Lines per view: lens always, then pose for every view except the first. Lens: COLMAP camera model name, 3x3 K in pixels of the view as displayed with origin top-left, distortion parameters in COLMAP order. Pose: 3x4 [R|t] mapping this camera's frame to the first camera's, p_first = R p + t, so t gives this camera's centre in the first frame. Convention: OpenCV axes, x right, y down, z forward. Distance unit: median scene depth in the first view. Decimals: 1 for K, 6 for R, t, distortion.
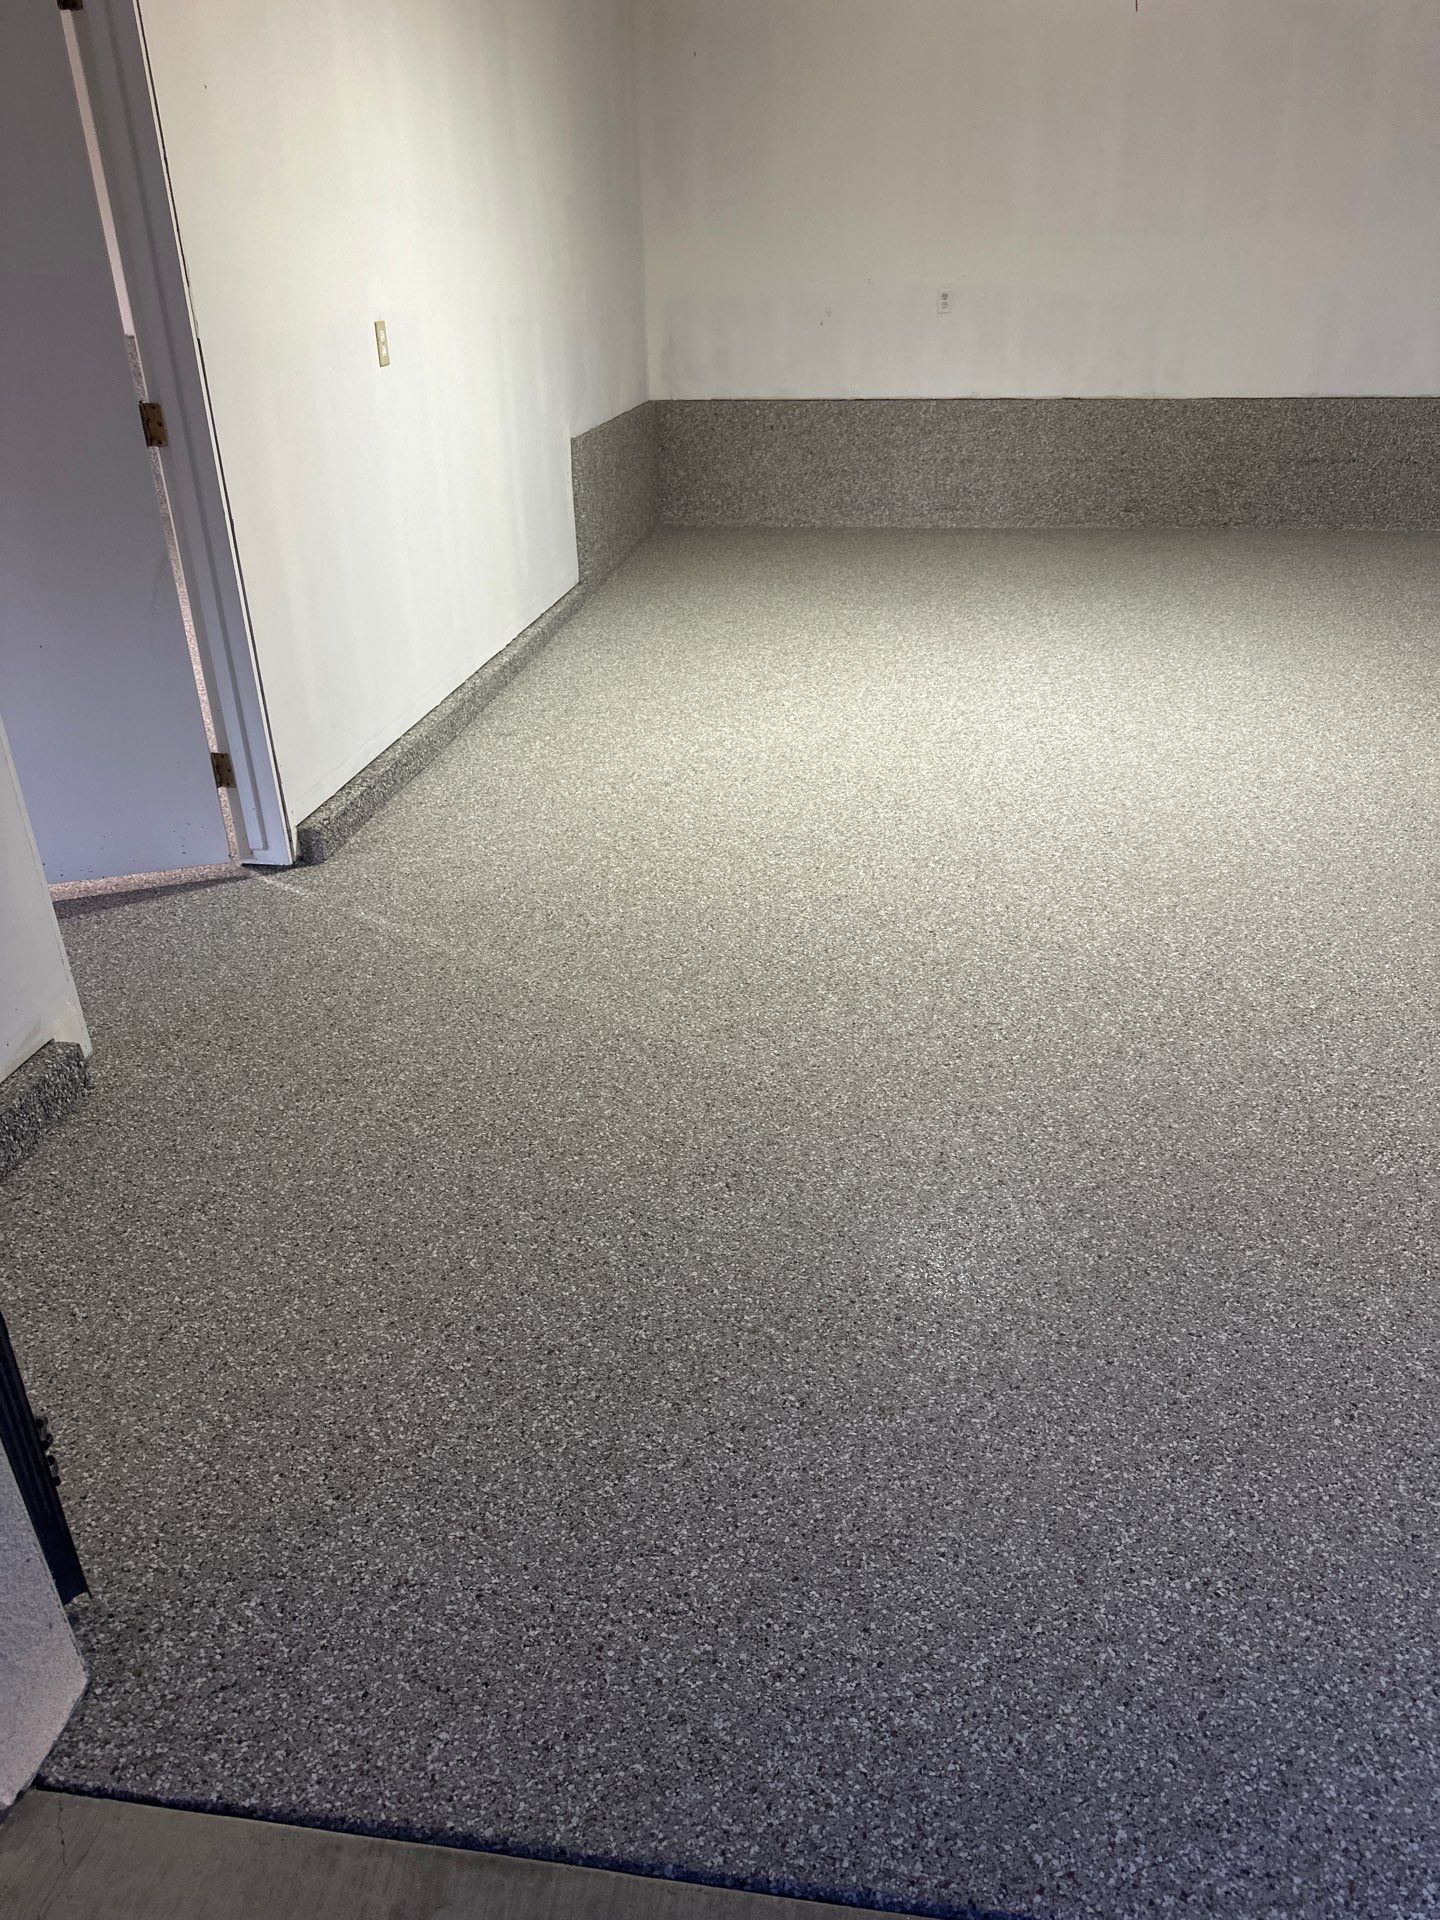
lens RADIAL K [[1369.5, 0, 726.8], [0, 1369.5, 959.4], [0, 0, 1]] dist [0.052806, -0.056252]
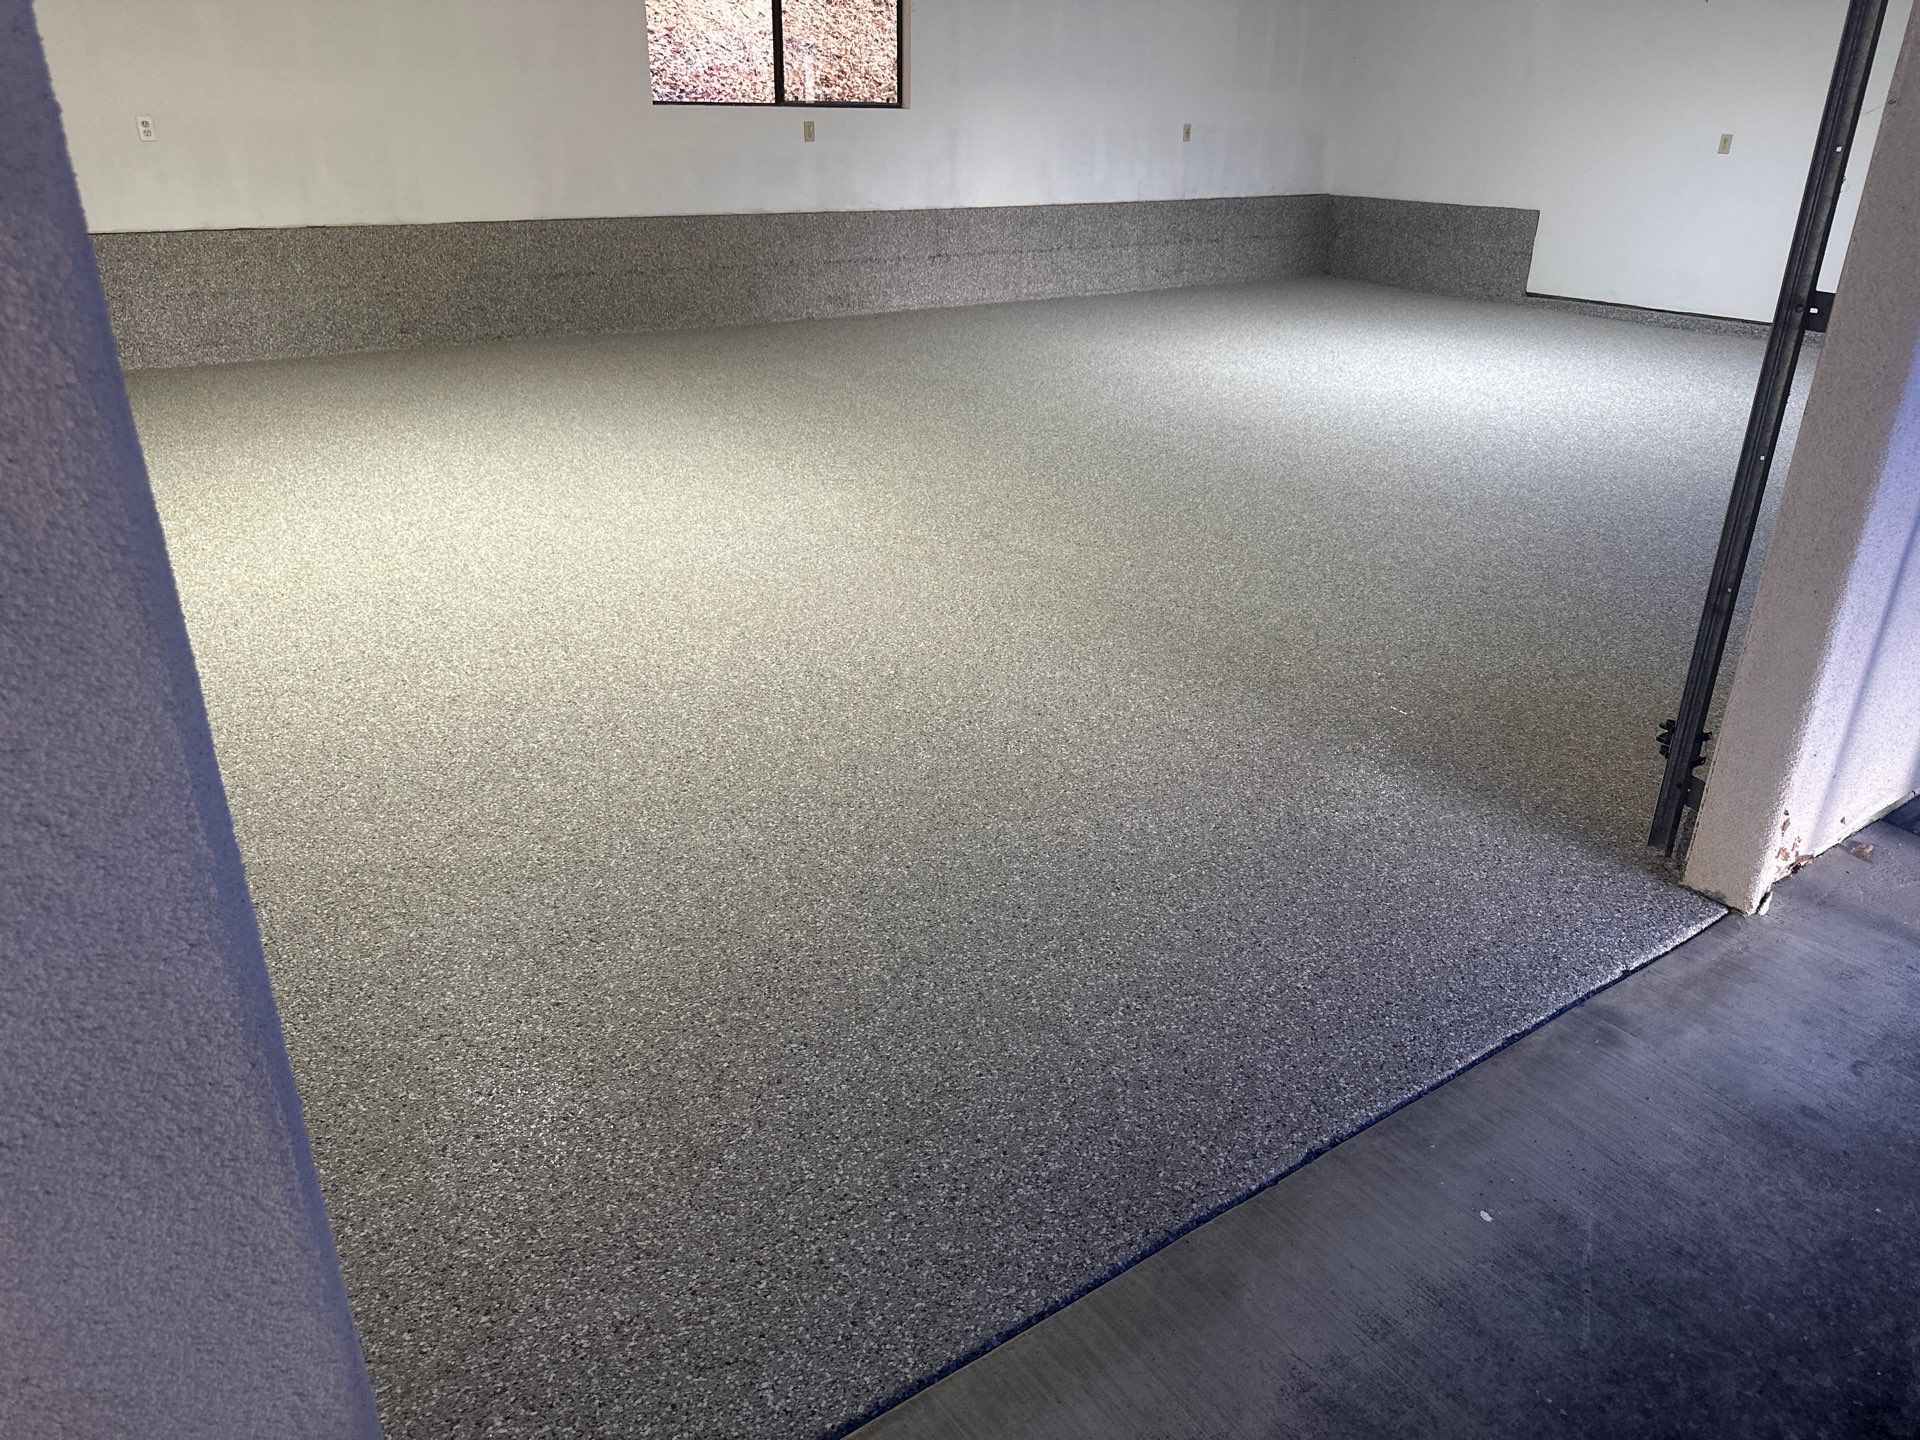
lens RADIAL K [[1369.5, 0, 969.1], [0, 1369.5, 704.1], [0, 0, 1]] dist [0.052806, -0.056252]
pose [[0.721165, -0.253893, 0.644561, -0.525851], [0.290256, 0.955555, 0.051642, 0.027823], [-0.629025, 0.149845, 0.762807, -0.015754]]
